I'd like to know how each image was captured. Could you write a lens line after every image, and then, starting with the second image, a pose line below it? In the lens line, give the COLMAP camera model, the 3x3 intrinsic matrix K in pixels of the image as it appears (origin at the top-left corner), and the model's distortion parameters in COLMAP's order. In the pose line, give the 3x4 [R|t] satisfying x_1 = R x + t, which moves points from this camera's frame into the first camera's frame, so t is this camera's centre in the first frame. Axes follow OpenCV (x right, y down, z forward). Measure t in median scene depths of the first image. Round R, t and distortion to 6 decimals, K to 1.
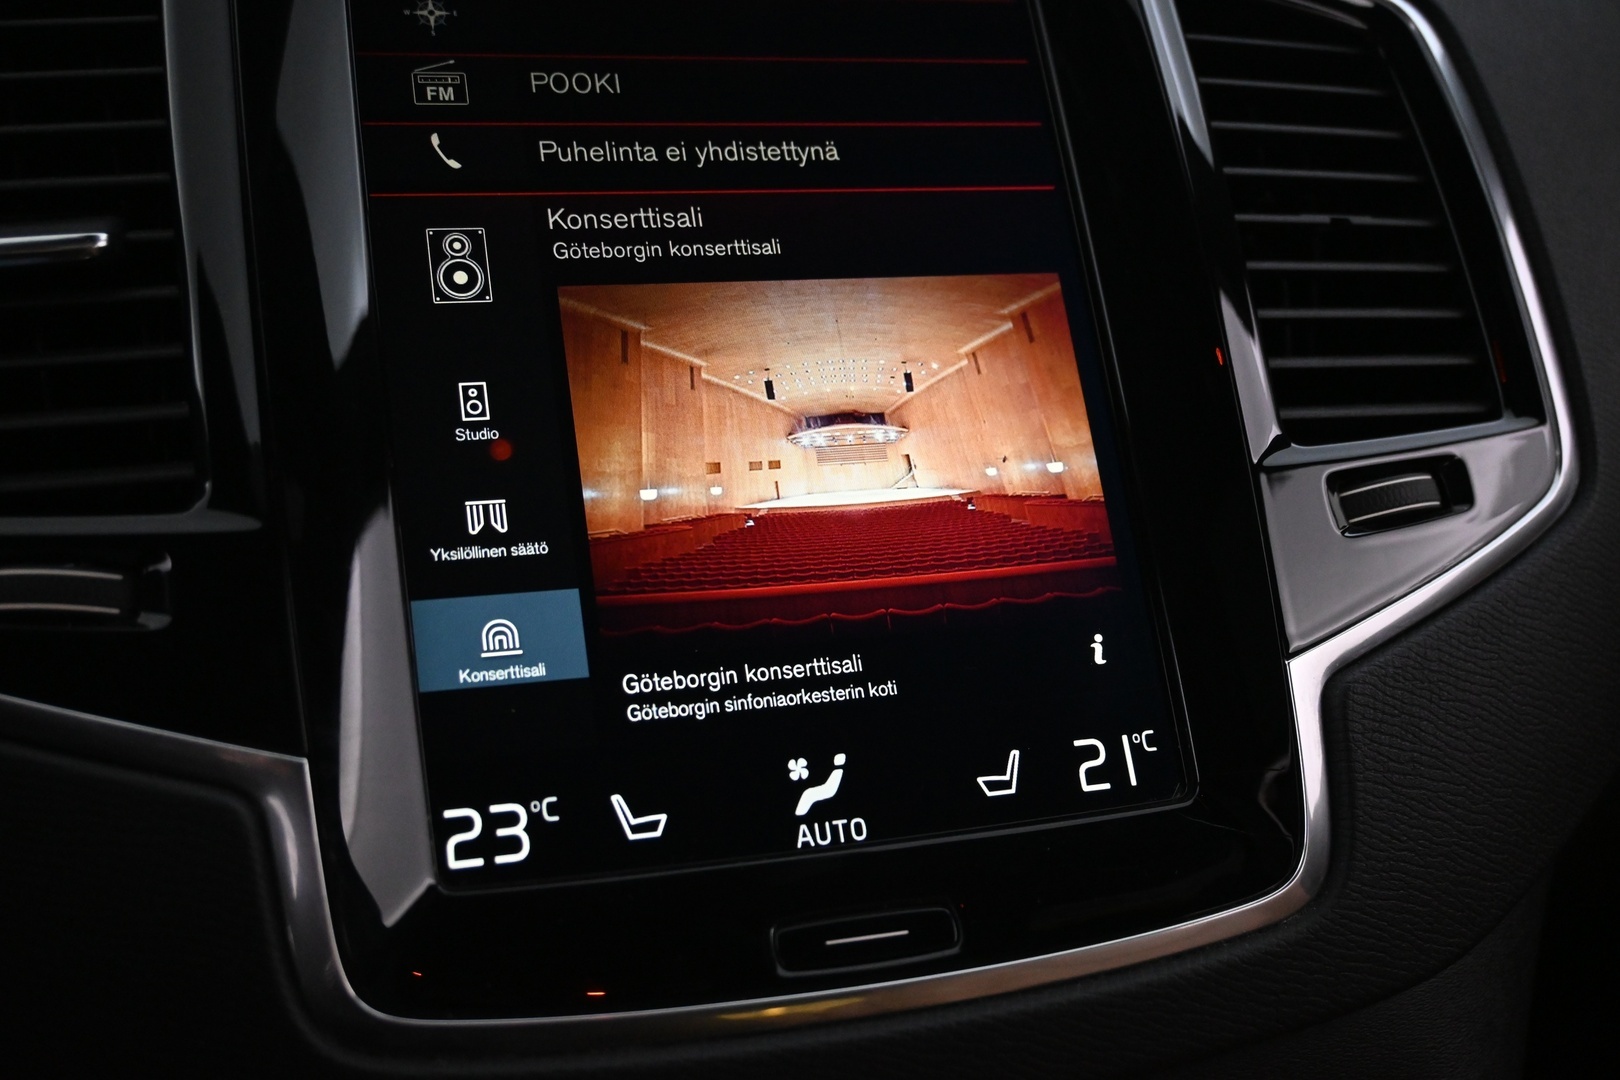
lens RADIAL K [[1802.1, 0, 817.1], [0, 1802.1, 541.5], [0, 0, 1]] dist [-0.000049, 0.017827]
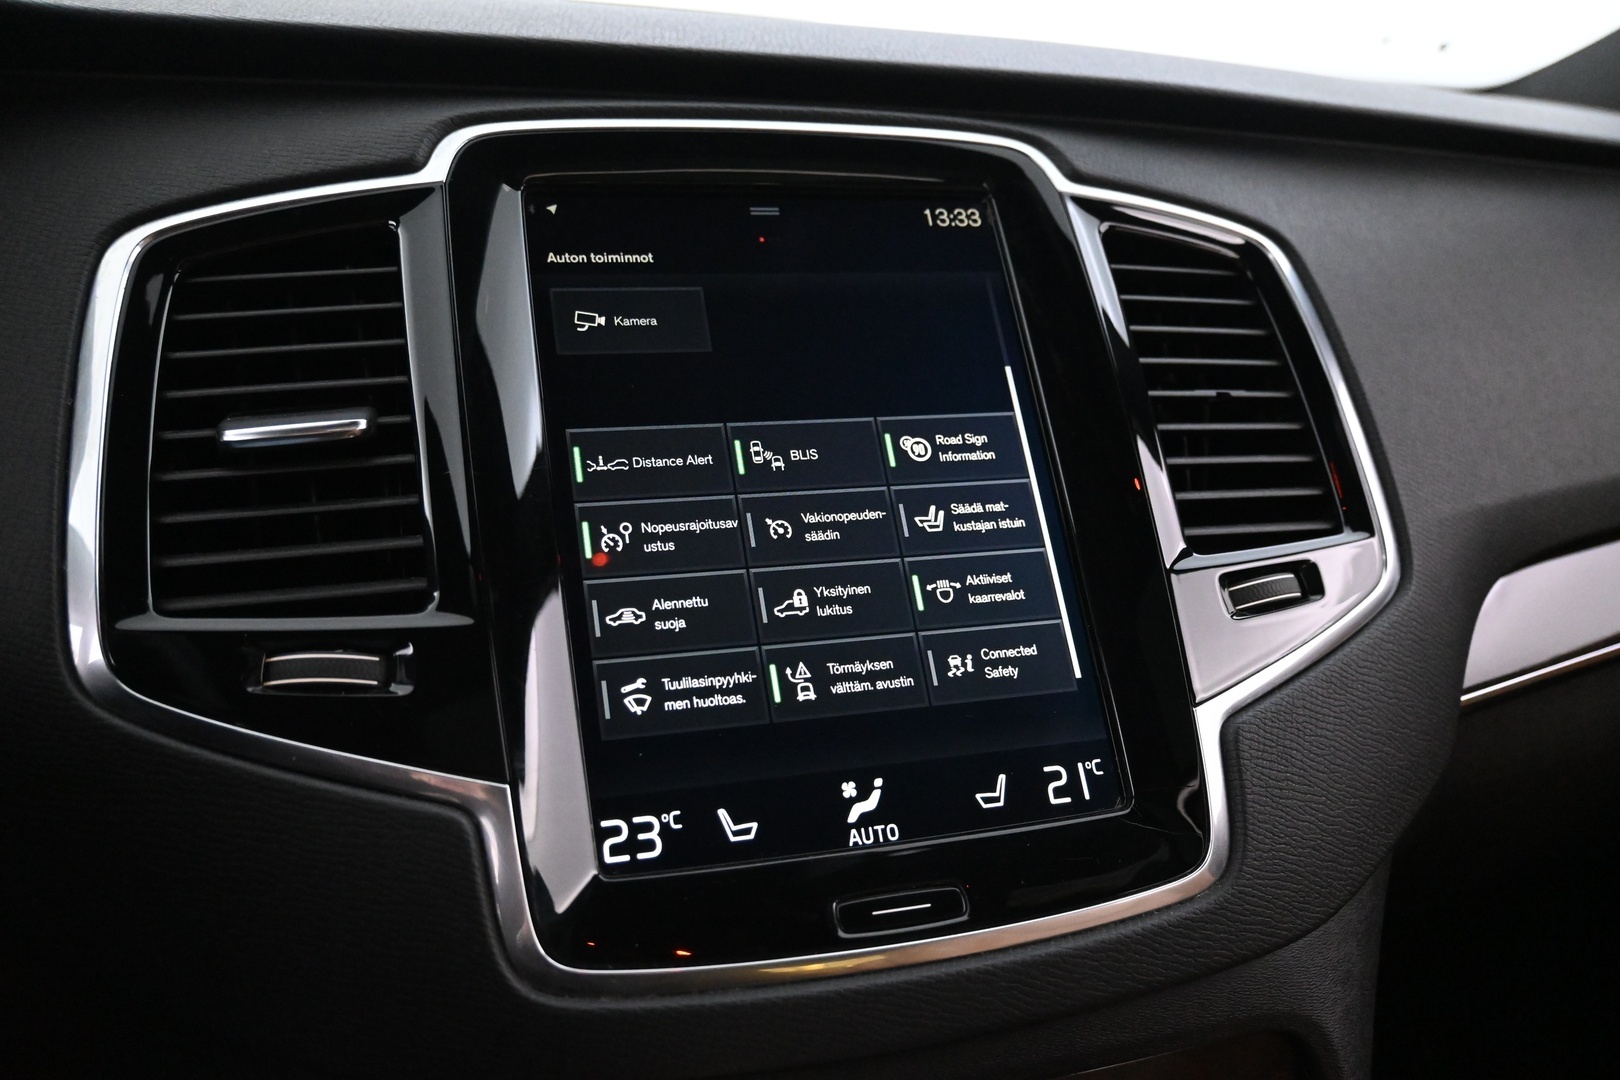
lens RADIAL K [[1396.6, 0, 812.3], [0, 1396.6, 536.2], [0, 0, 1]] dist [0.003779, -0.005846]
pose [[0.999889, -0.012574, -0.007943, -0.027171], [0.012062, 0.998038, -0.061446, -0.004581], [0.008700, 0.061343, 0.998079, -0.098947]]
